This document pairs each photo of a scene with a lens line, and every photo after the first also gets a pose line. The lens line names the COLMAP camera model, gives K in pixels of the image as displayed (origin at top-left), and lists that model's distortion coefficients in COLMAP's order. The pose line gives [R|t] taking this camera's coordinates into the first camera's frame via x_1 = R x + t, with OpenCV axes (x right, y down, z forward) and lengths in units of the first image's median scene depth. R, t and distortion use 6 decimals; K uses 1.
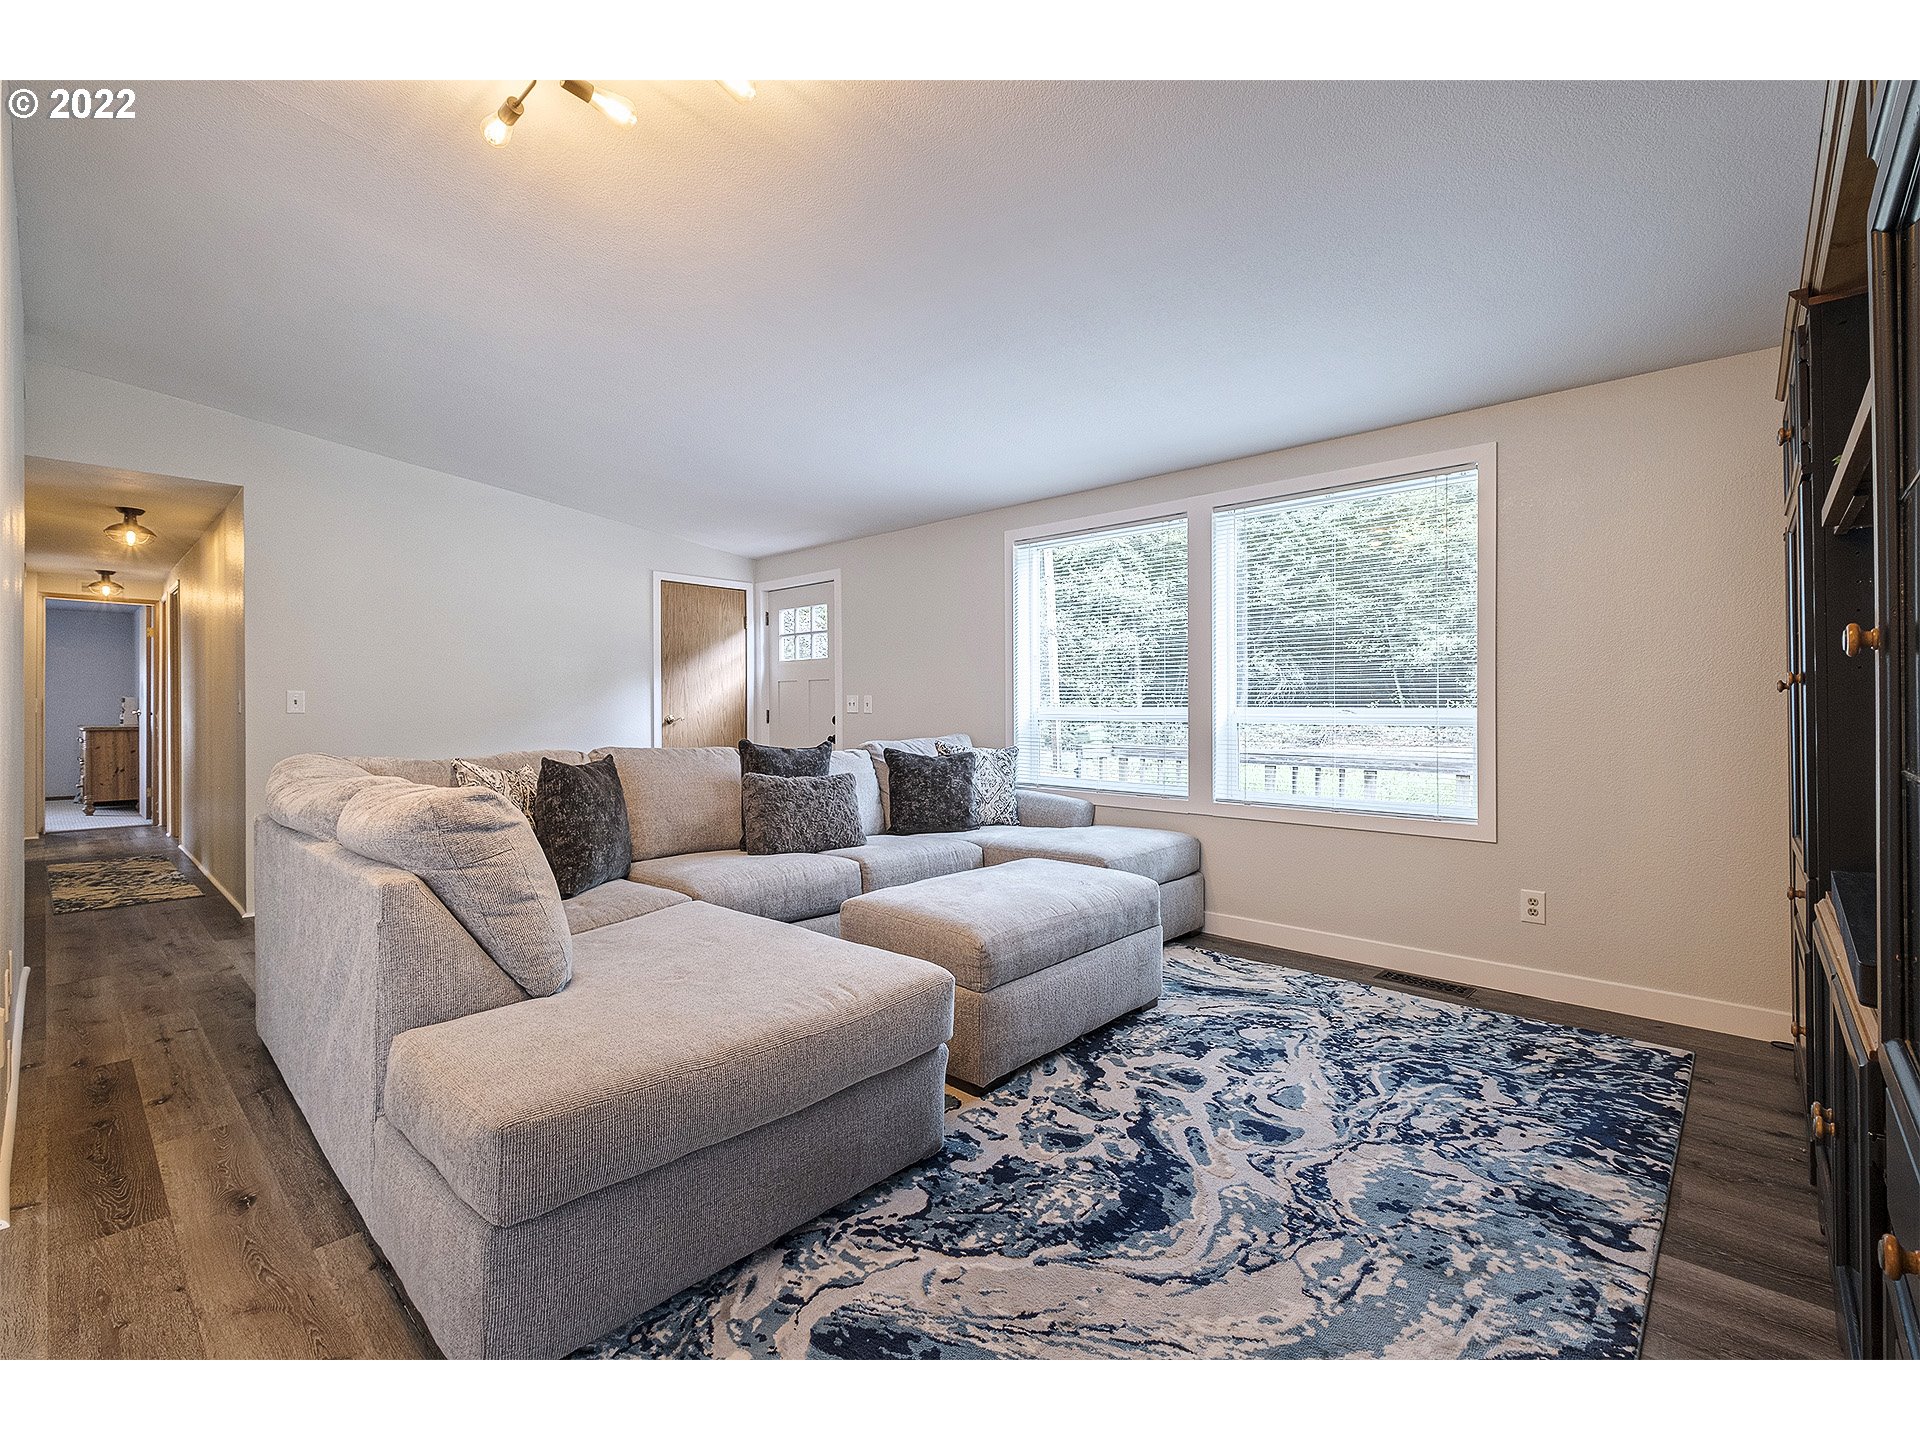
lens RADIAL K [[845.4, 0, 973.0], [0, 845.4, 709.3], [0, 0, 1]] dist [0.006332, -0.005681]
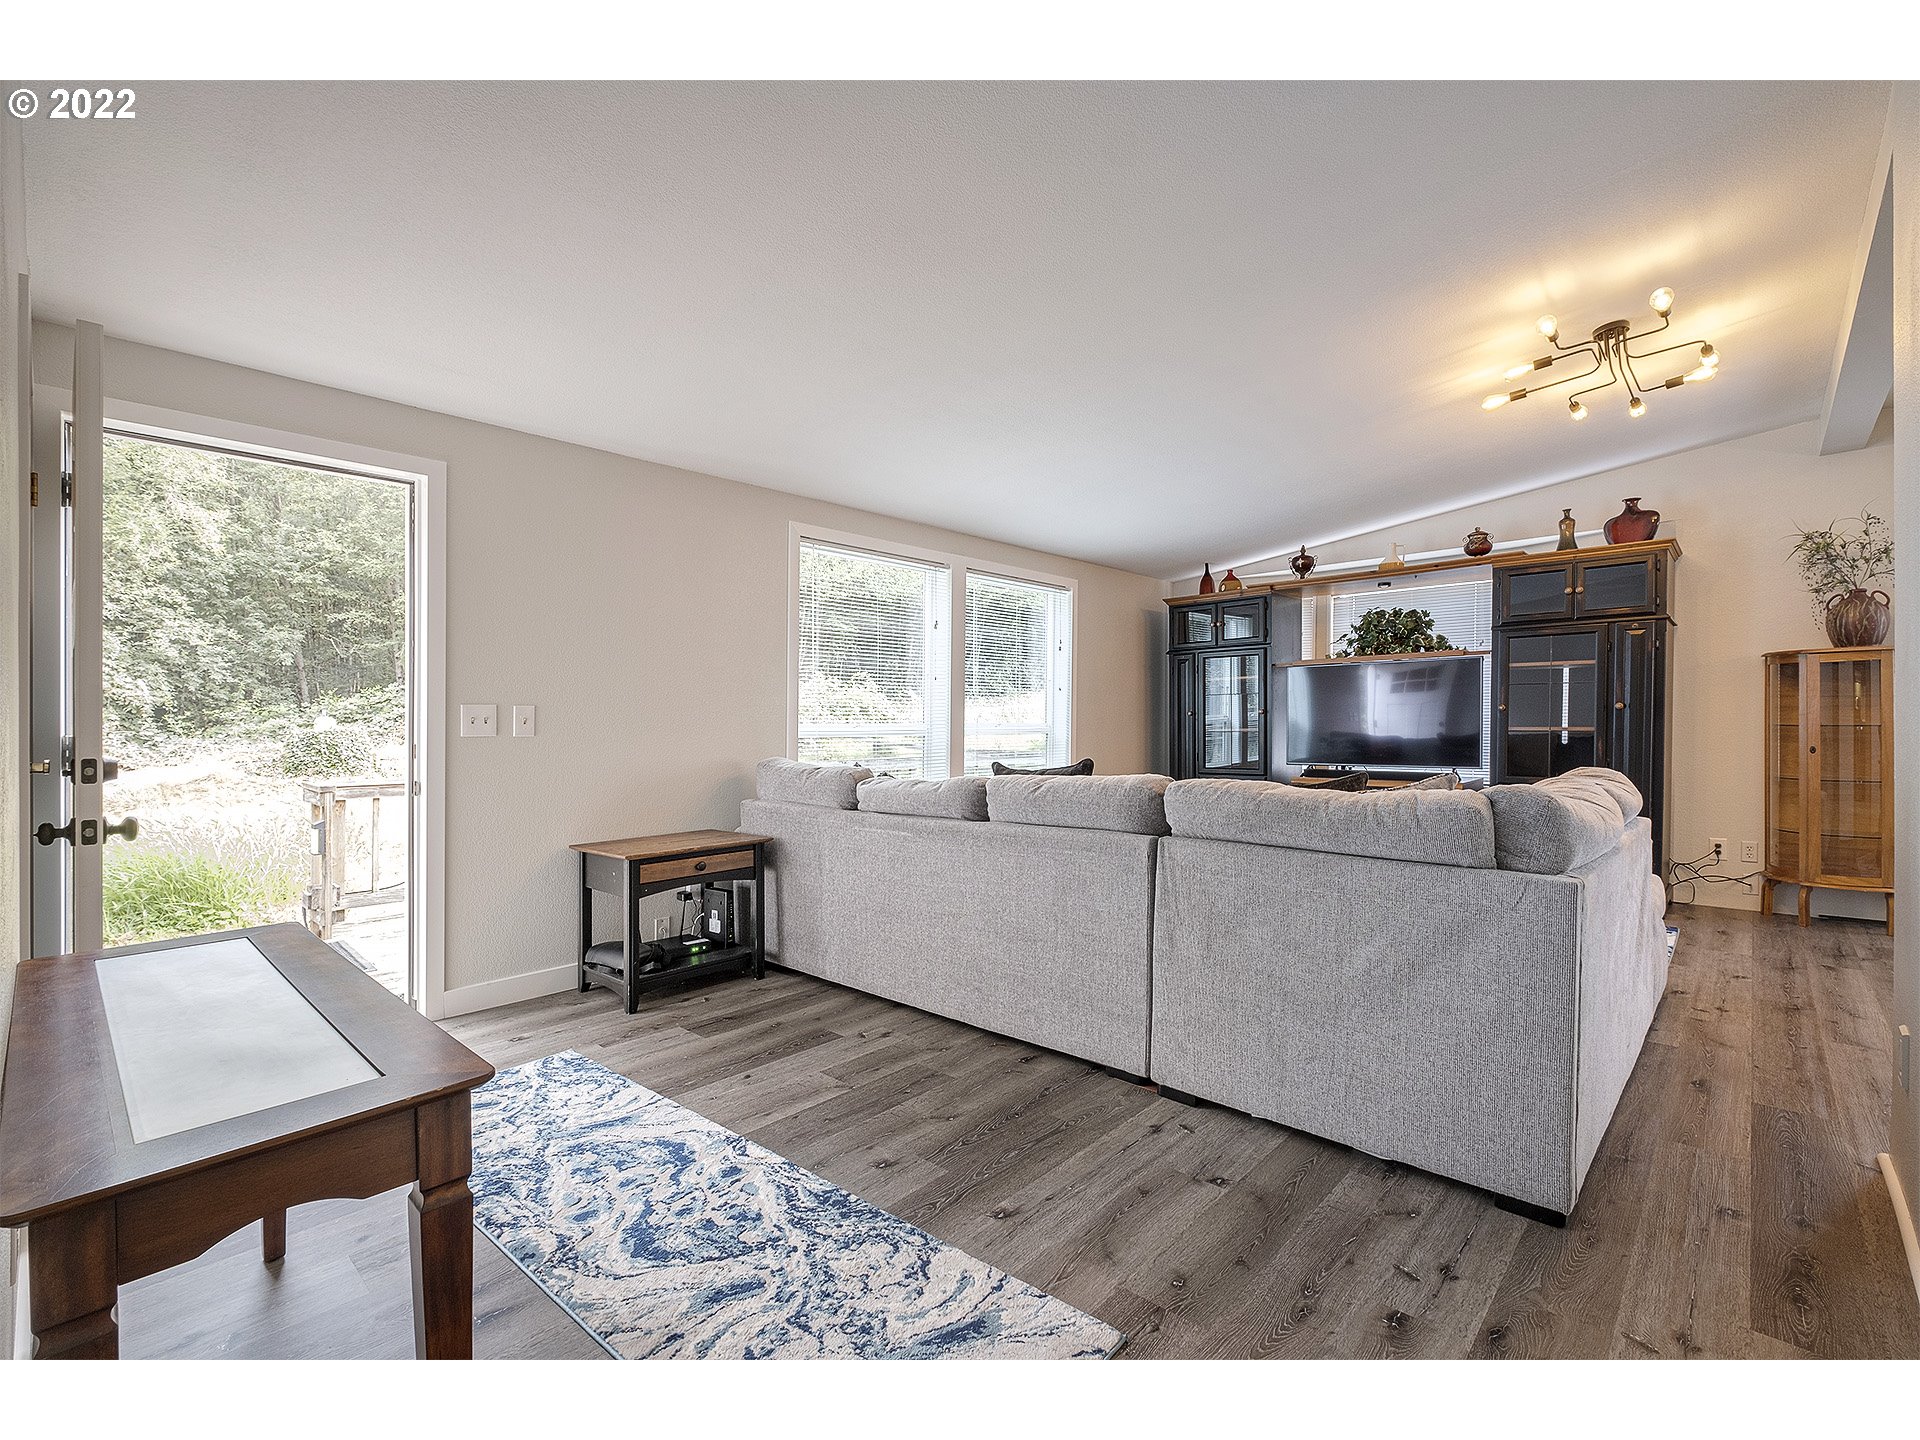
lens RADIAL K [[847.0, 0, 970.4], [0, 847.0, 731.6], [0, 0, 1]] dist [-0.003016, -0.000552]
pose [[0.011211, -0.005528, 0.999922, -2.234795], [0.000171, 0.999985, 0.005526, 0.002883], [-0.999937, 0.000109, 0.011211, 2.160492]]
